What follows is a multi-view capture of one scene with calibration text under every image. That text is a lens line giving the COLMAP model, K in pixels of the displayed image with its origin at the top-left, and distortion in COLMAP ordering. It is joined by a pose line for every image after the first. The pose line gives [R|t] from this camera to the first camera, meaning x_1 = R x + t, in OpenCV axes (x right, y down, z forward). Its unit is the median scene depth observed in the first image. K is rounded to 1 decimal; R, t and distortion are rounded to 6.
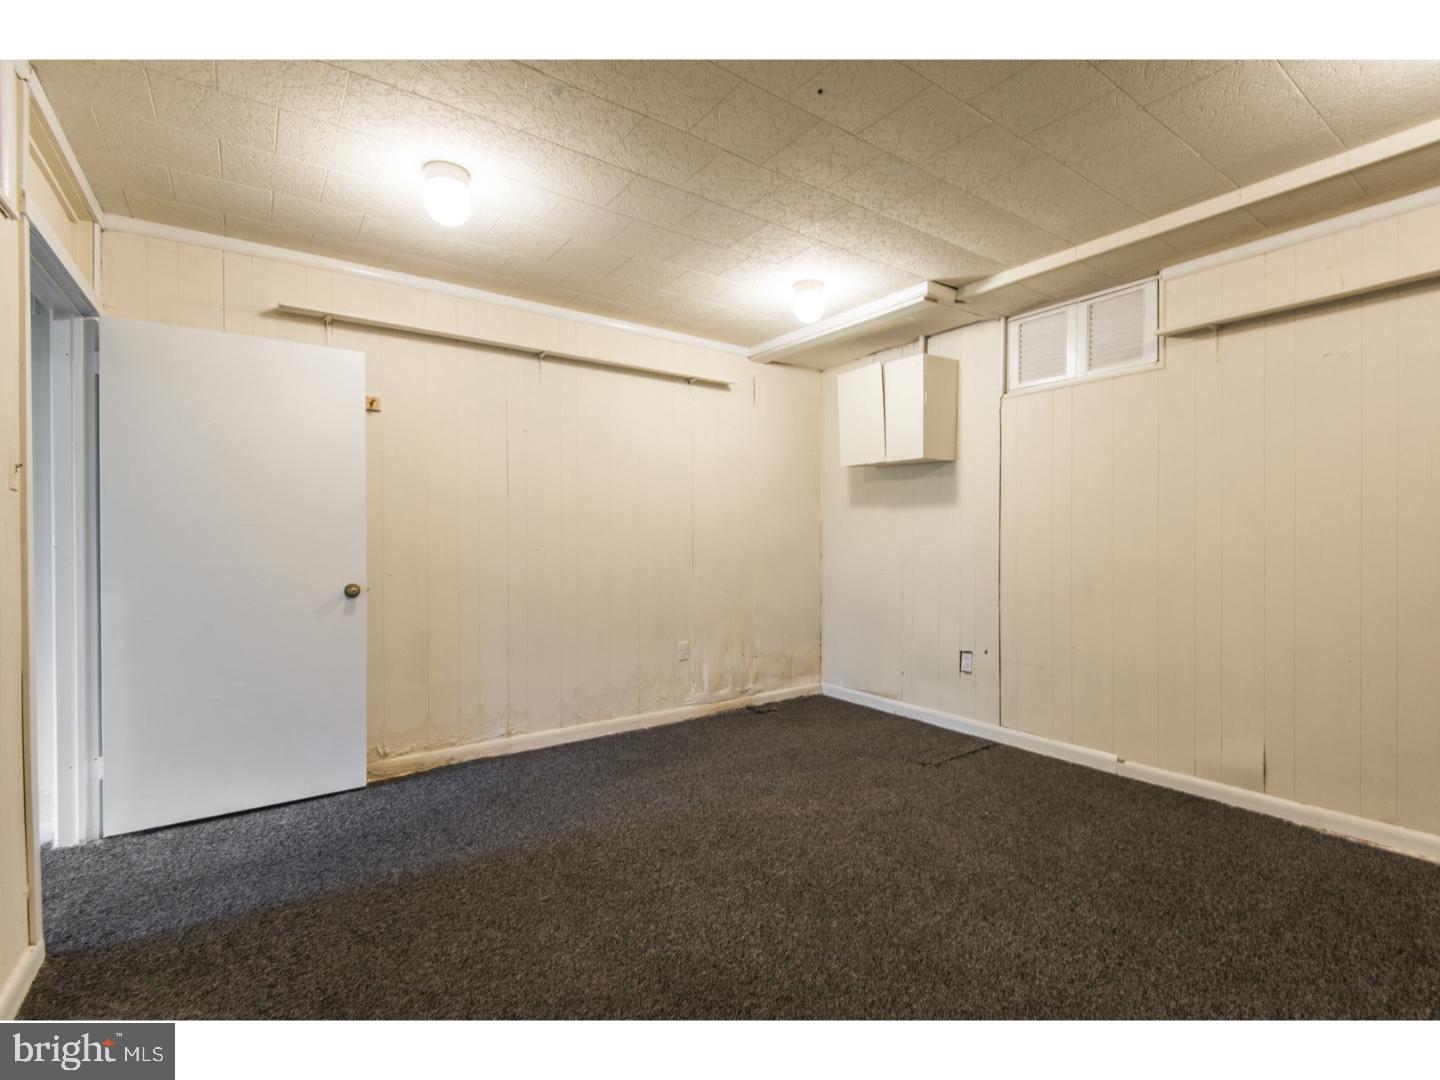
lens RADIAL K [[656.6, 0, 724.4], [0, 656.6, 539.5], [0, 0, 1]] dist [0.029735, -0.016120]
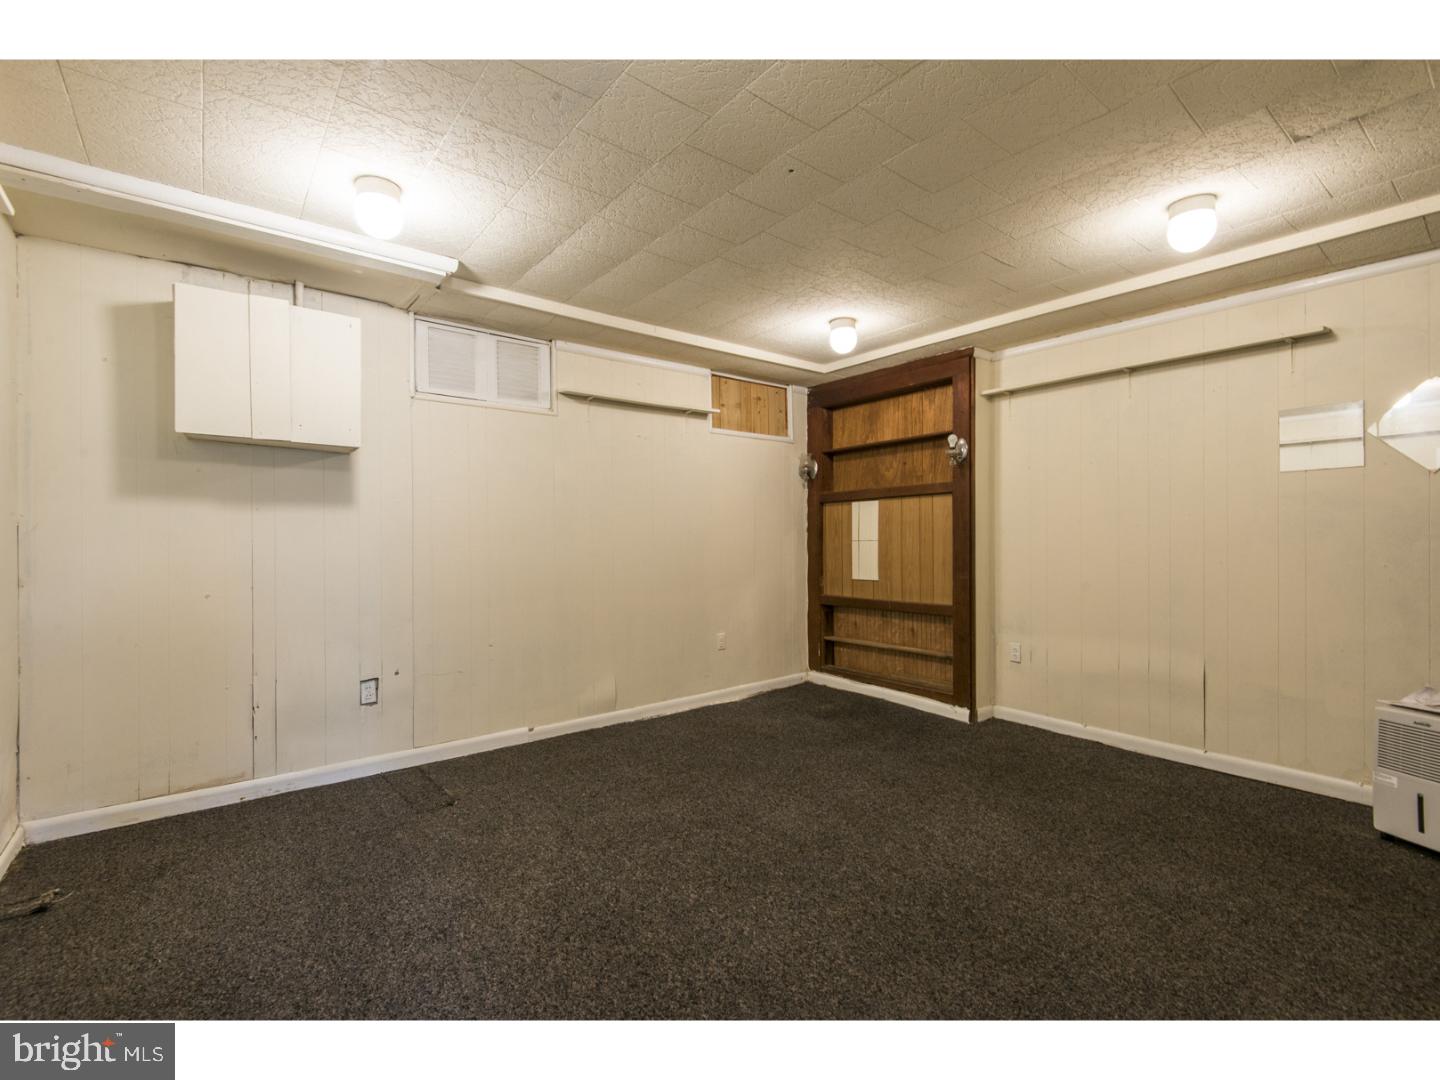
lens RADIAL K [[656.6, 0, 711.7], [0, 656.6, 538.8], [0, 0, 1]] dist [0.029735, -0.016120]
pose [[-0.033921, 0.006285, 0.999405, -0.596181], [0.008914, 0.999942, -0.005986, -0.004248], [-0.999385, 0.008706, -0.033975, 0.682964]]
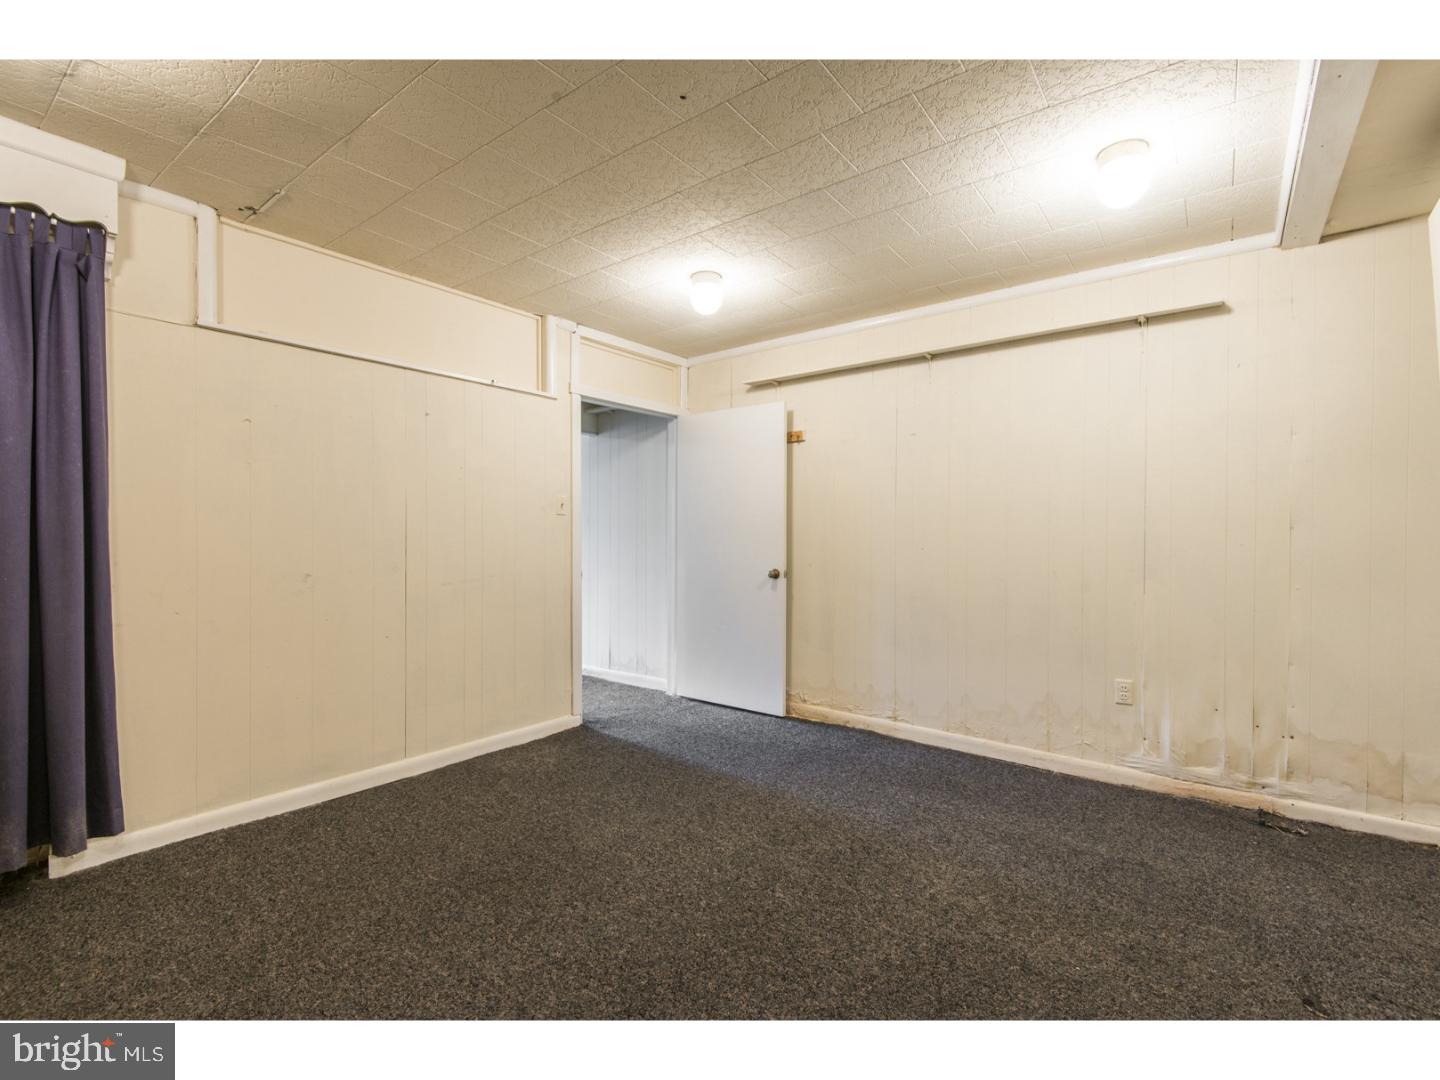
lens RADIAL K [[656.6, 0, 726.9], [0, 656.6, 538.1], [0, 0, 1]] dist [0.029735, -0.016120]
pose [[0.292655, 0.009812, -0.956168, 0.652979], [-0.008739, 0.999933, 0.007586, -0.006261], [0.956178, 0.006136, 0.292722, 0.442355]]
